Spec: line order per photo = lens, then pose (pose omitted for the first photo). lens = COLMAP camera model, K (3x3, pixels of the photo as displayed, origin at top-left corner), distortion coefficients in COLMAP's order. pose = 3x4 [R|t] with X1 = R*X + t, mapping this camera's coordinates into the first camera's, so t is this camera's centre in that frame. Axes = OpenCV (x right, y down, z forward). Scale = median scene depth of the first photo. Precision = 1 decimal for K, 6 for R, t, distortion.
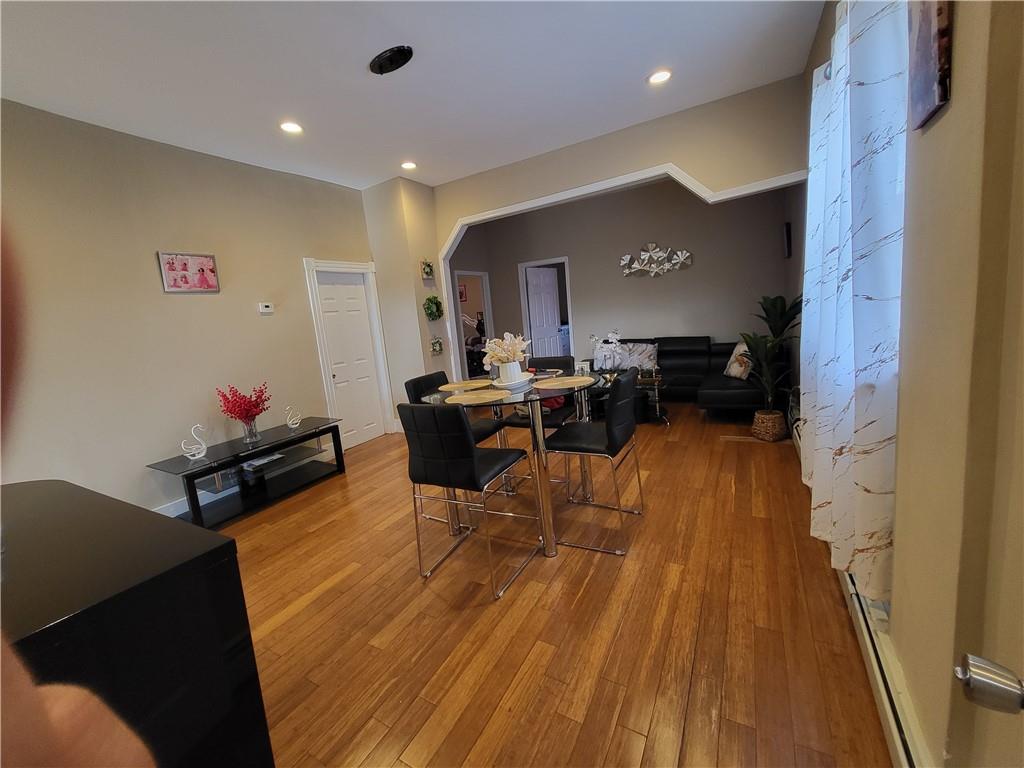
lens RADIAL K [[404.6, 0, 519.4], [0, 404.6, 369.6], [0, 0, 1]] dist [0.000081, -0.000013]
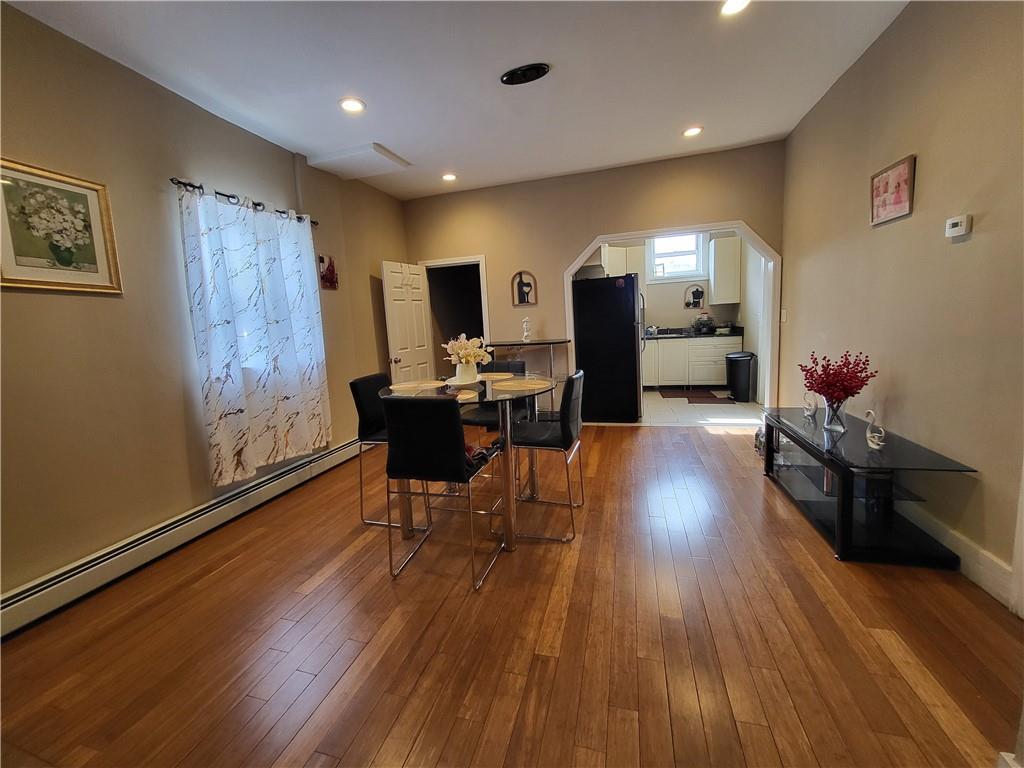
lens RADIAL K [[404.6, 0, 506.8], [0, 404.6, 373.7], [0, 0, 1]] dist [0.000081, -0.000013]
pose [[-0.961697, 0.181348, -0.205554, 0.066946], [0.118317, 0.951047, 0.285501, -0.198751], [0.247267, 0.250244, -0.936075, 1.456403]]
